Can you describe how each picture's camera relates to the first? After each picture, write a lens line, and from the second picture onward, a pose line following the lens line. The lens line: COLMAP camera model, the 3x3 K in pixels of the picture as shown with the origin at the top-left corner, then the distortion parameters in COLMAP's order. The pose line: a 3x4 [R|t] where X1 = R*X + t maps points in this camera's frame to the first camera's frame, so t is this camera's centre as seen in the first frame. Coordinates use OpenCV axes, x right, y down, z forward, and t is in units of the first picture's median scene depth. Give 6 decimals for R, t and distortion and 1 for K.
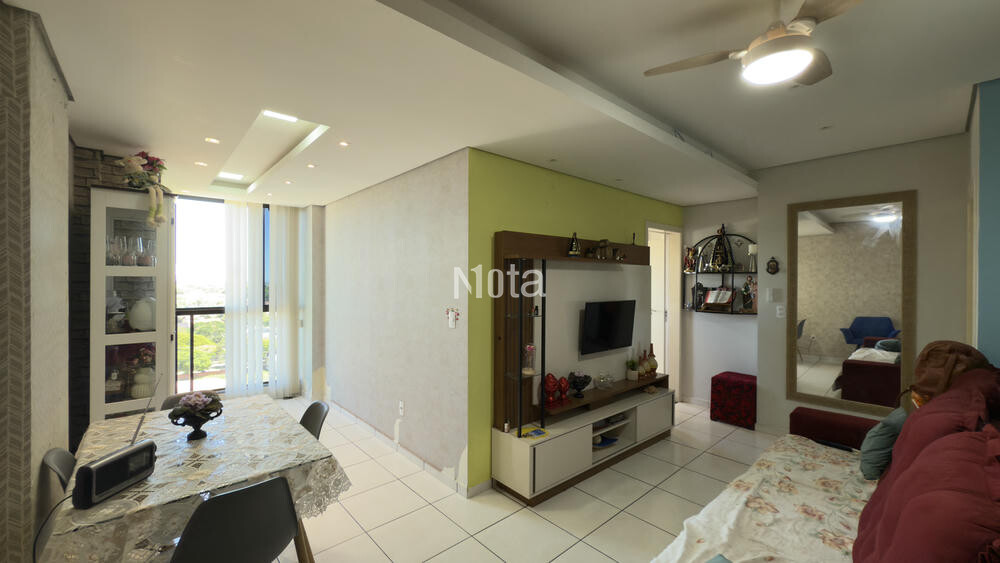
lens RADIAL K [[397.5, 0, 500.0], [0, 397.5, 281.5], [0, 0, 1]] dist [-0.000788, -0.000087]
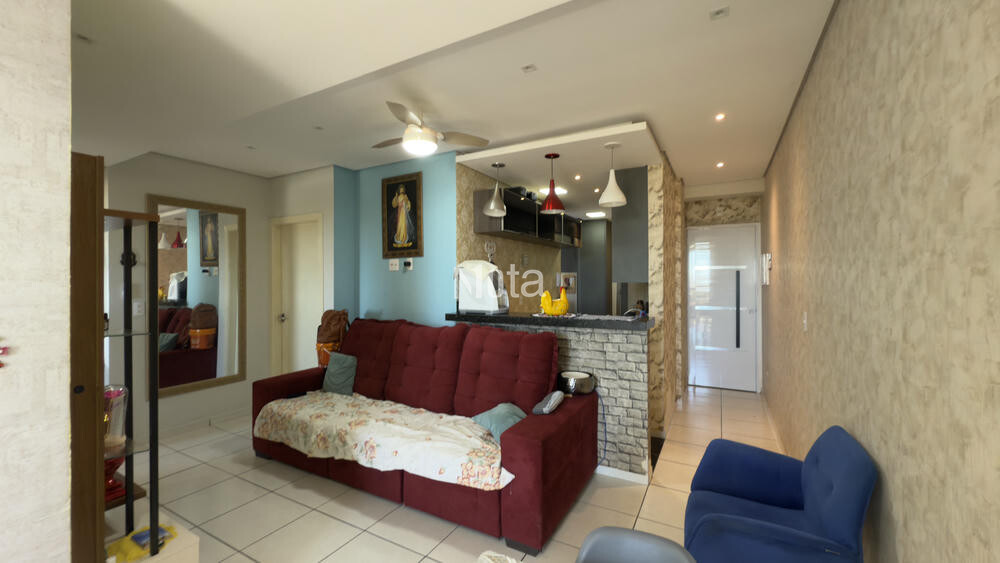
lens RADIAL K [[397.5, 0, 500.0], [0, 397.5, 281.5], [0, 0, 1]] dist [-0.000788, -0.000087]
pose [[-0.326571, -0.007638, 0.945142, -0.647112], [0.003599, 0.999950, 0.009324, 0.012035], [-0.945166, 0.006447, -0.326528, 0.758755]]
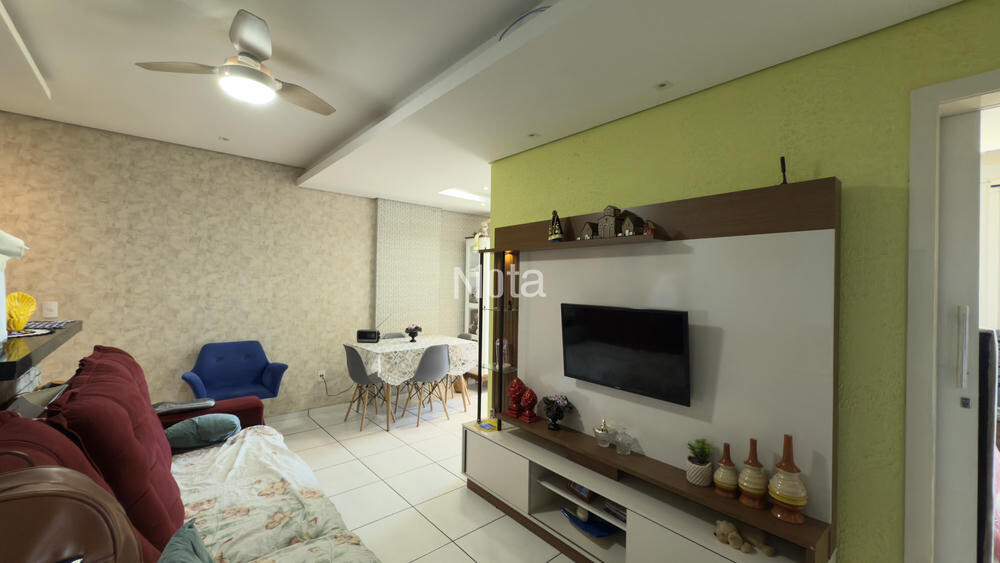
lens RADIAL K [[397.5, 0, 500.0], [0, 397.5, 281.5], [0, 0, 1]] dist [-0.000788, -0.000087]
pose [[-0.018308, -0.008369, -0.999797, 1.122786], [-0.021646, 0.999734, -0.007972, 0.024811], [0.999598, 0.021495, -0.018484, 1.070175]]
